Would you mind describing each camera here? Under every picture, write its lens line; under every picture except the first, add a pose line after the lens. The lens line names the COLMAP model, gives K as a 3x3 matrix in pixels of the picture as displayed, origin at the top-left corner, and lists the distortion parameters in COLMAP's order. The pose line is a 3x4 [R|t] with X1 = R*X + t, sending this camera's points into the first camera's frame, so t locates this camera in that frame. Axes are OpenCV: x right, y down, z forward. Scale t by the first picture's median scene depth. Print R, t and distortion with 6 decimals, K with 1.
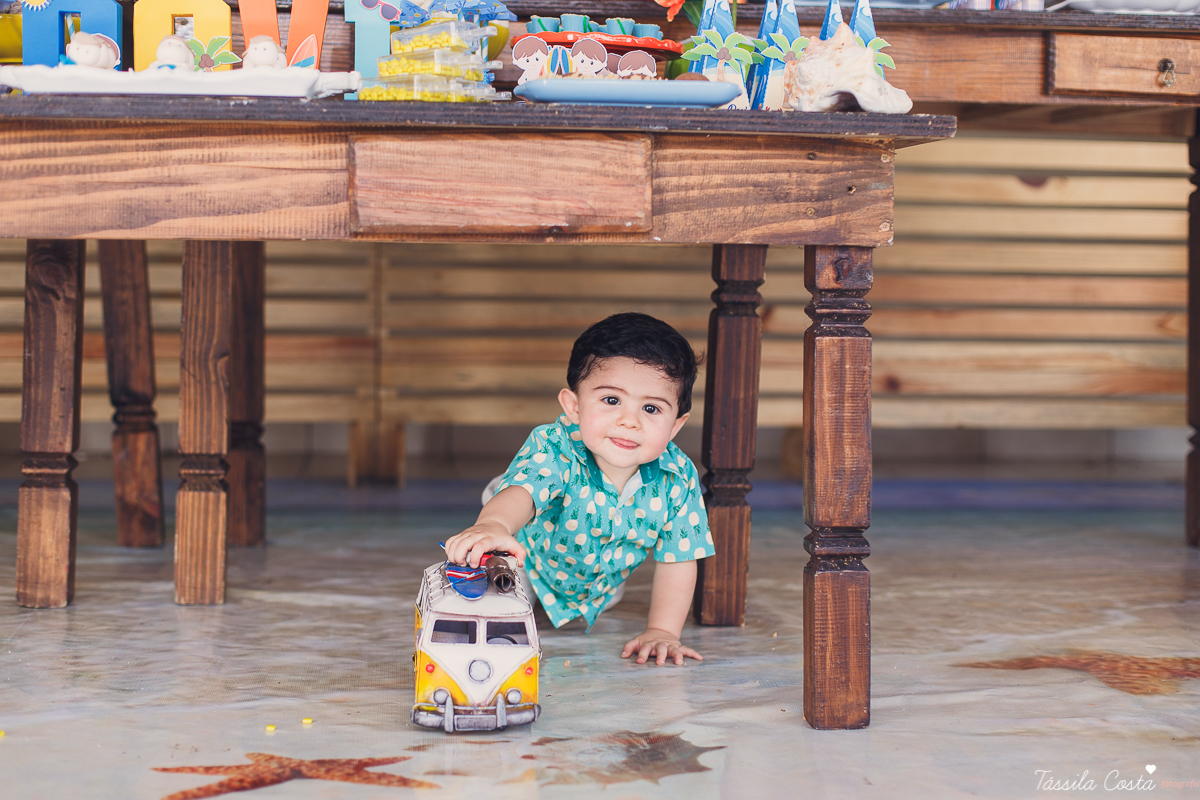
lens RADIAL K [[1839.2, 0, 600.0], [0, 1839.2, 400.0], [0, 0, 1]] dist [-0.021227, -0.115386]
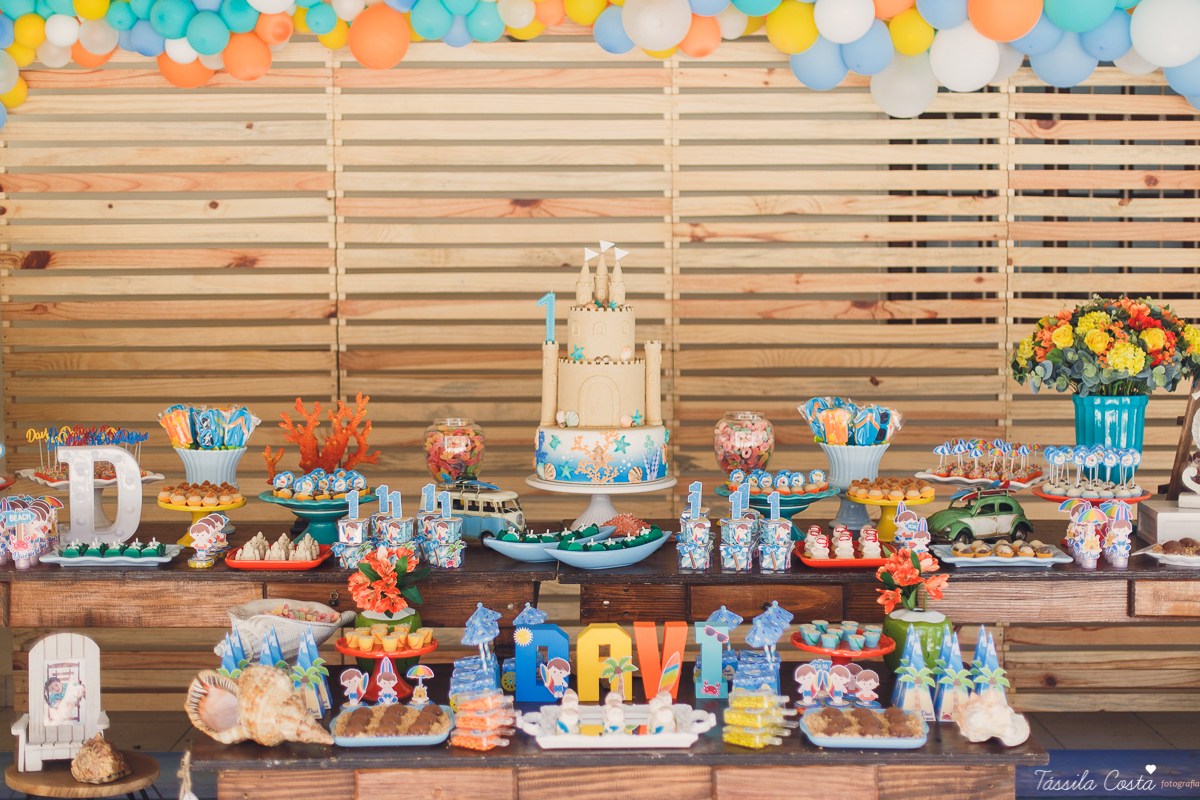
lens RADIAL K [[1744.9, 0, 600.0], [0, 1744.9, 400.0], [0, 0, 1]] dist [-0.011919, -0.039914]
pose [[0.992929, -0.008822, -0.118379, -0.036613], [0.007222, 0.999877, -0.013936, -0.468862], [0.118488, 0.012982, 0.992871, -0.731786]]
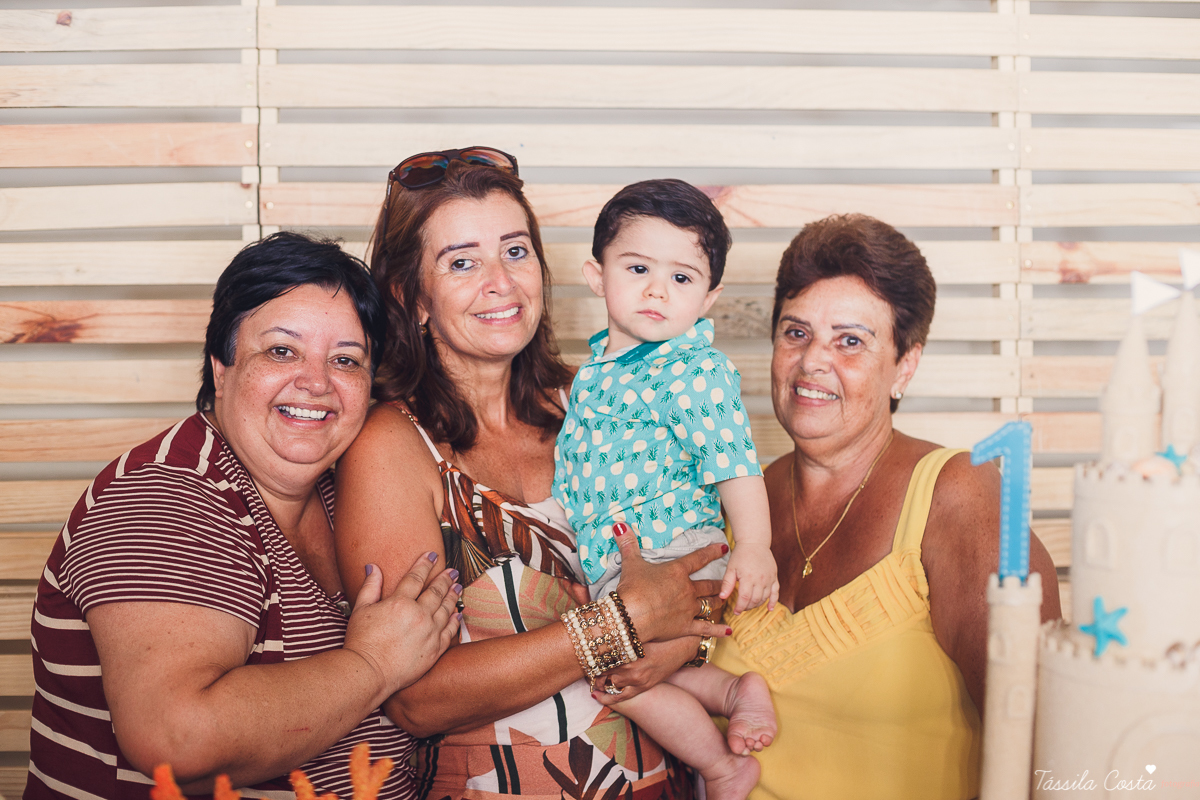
lens RADIAL K [[1799.1, 0, 618.4], [0, 1799.1, 399.1], [0, 0, 1]] dist [-0.139031, 0.020765]
pose [[0.998418, -0.019498, -0.052730, -0.488745], [0.016385, 0.998132, -0.058849, -0.611998], [0.053779, 0.057892, 0.996873, 0.823324]]
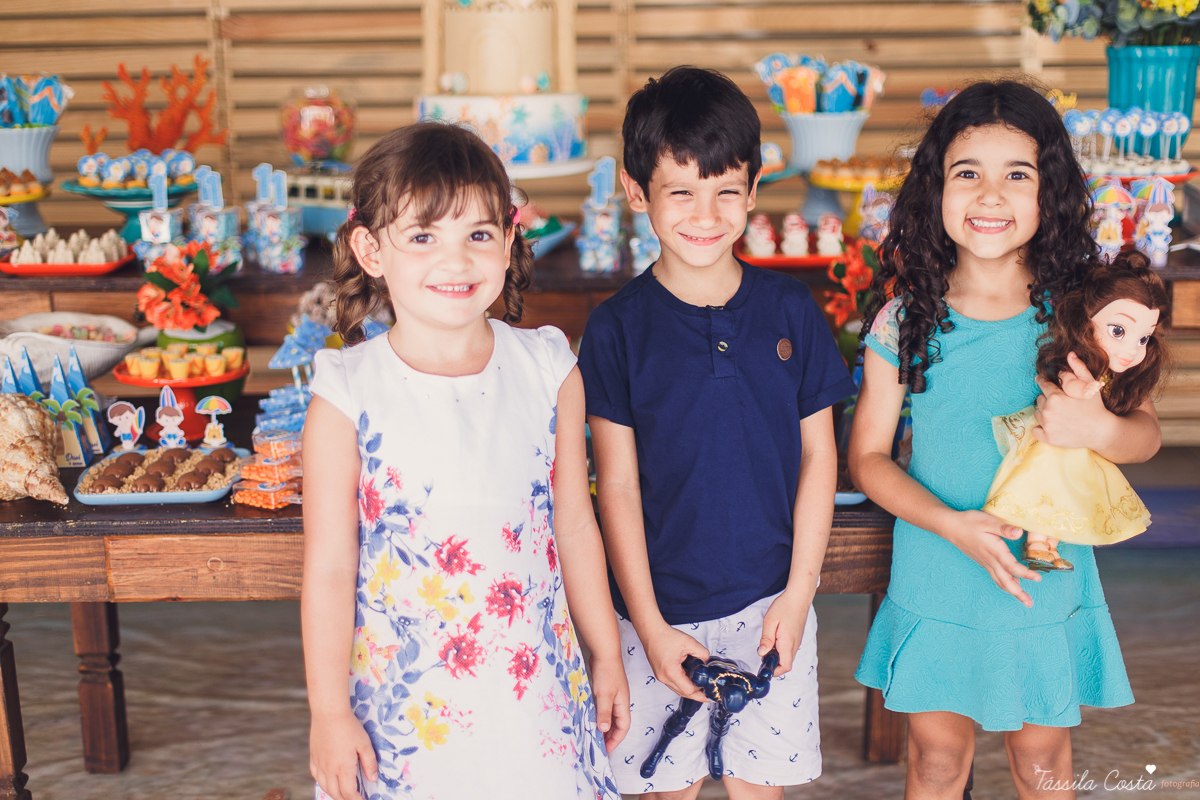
lens RADIAL K [[1773.9, 0, 600.0], [0, 1773.9, 400.0], [0, 0, 1]] dist [-0.008976, -0.100353]
pose [[0.988782, 0.004370, -0.149300, 0.071660], [0.017117, 0.989671, 0.142330, -0.410681], [0.148379, -0.143289, 0.978495, -0.272217]]
